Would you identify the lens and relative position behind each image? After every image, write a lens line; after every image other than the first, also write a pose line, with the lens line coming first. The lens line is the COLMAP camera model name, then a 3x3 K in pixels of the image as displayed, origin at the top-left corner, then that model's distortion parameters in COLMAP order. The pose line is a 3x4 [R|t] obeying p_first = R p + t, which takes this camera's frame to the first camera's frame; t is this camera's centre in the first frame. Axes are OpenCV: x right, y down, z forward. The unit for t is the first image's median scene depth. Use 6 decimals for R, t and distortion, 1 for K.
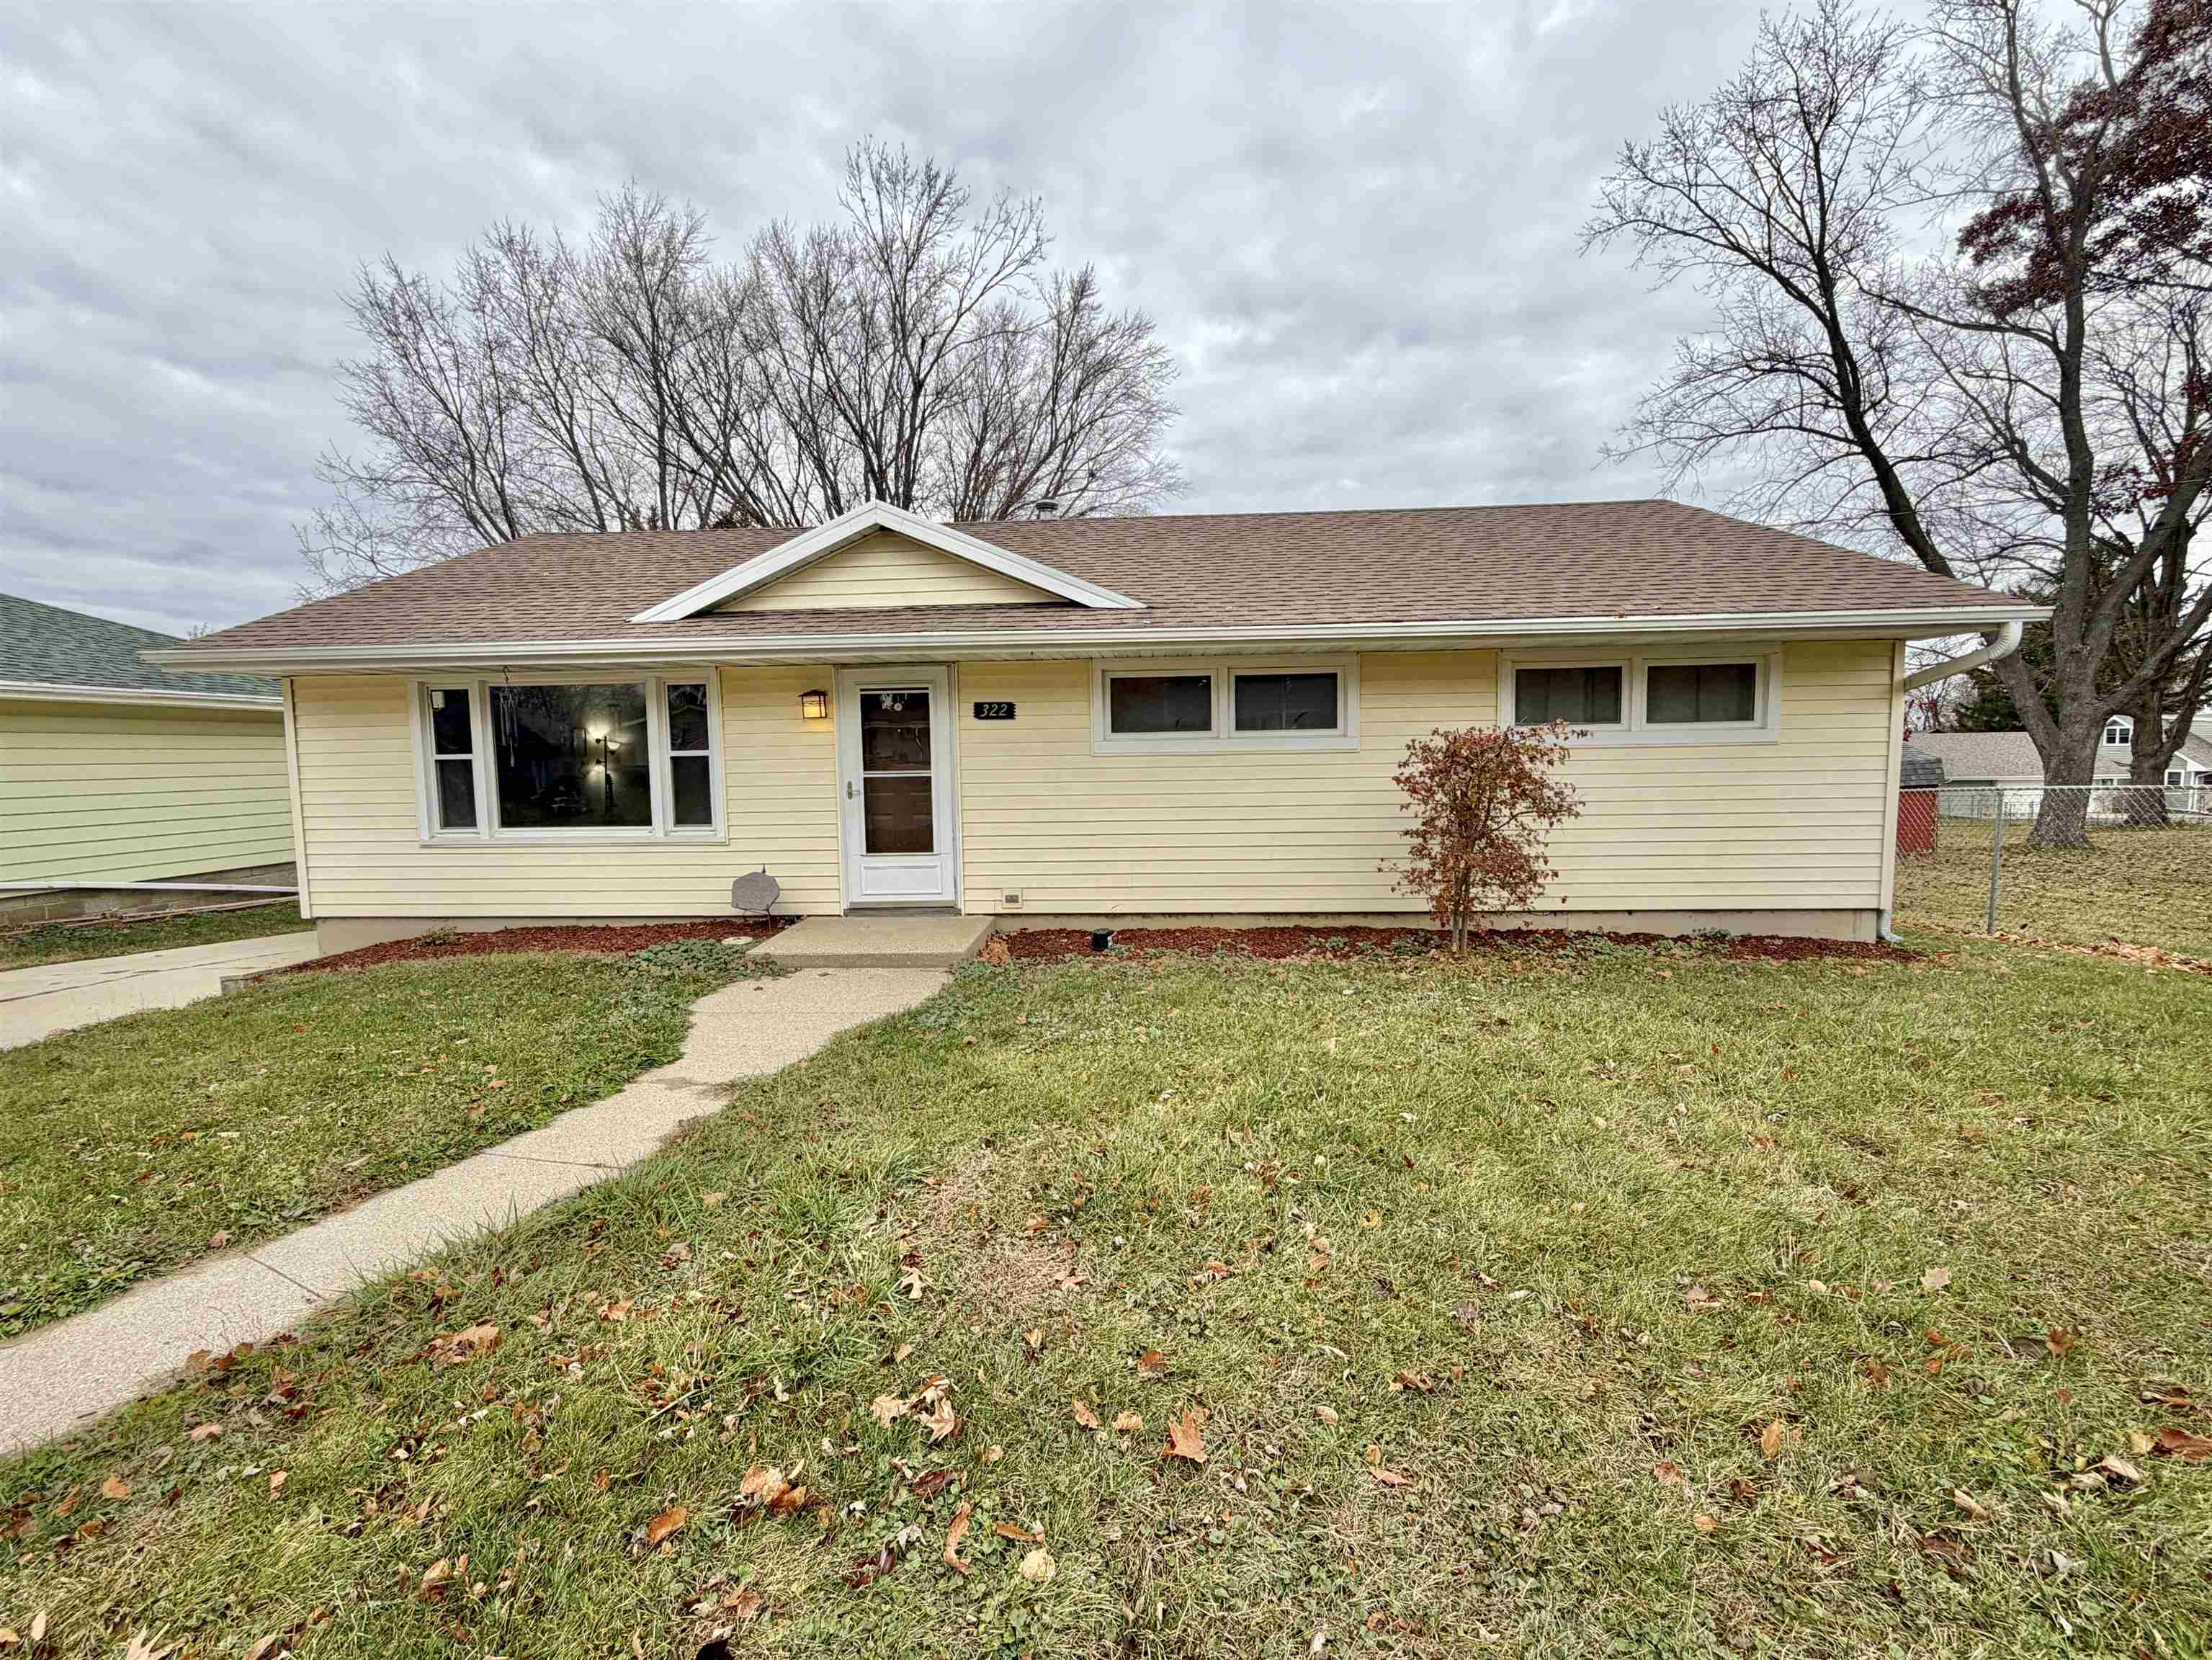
lens RADIAL K [[882.6, 0, 1097.7], [0, 882.6, 828.6], [0, 0, 1]] dist [0.001126, 0.000234]
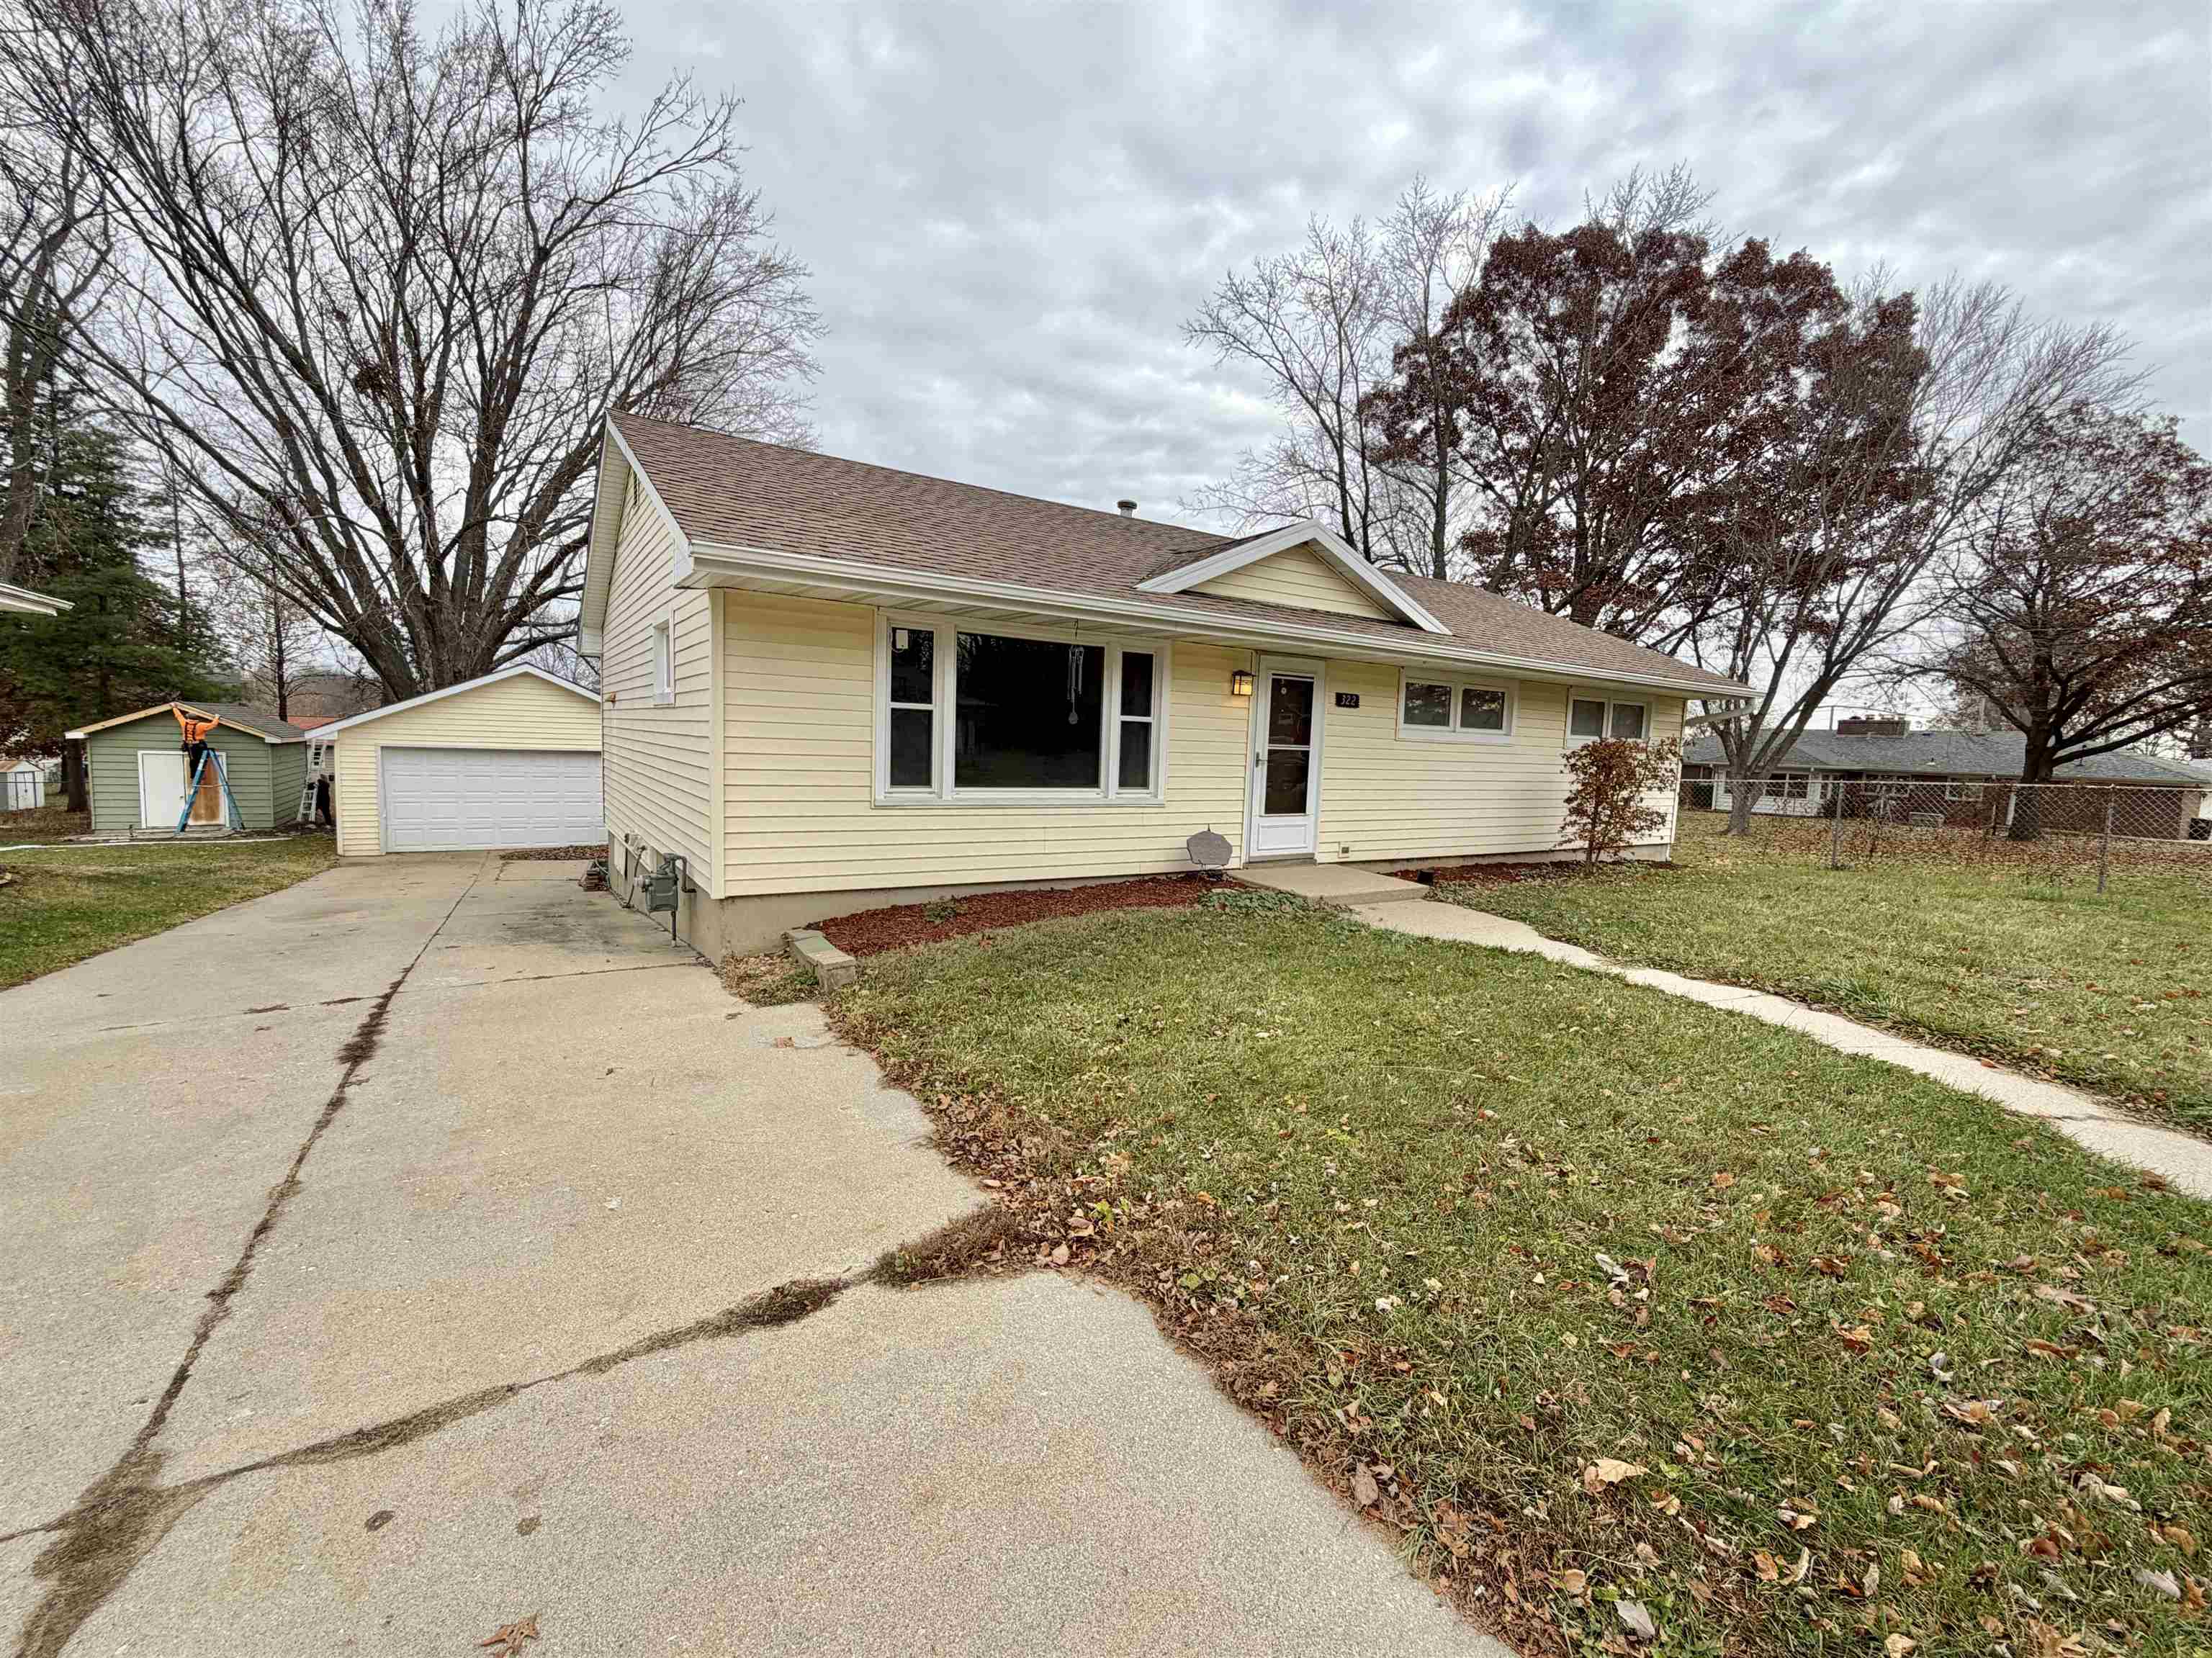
lens RADIAL K [[882.4, 0, 1097.7], [0, 882.4, 827.6], [0, 0, 1]] dist [0.001126, 0.000234]
pose [[0.816347, -0.009609, 0.577481, -1.107777], [-0.003906, 0.999747, 0.022158, 0.020532], [-0.577548, -0.020344, 0.816103, 0.173156]]
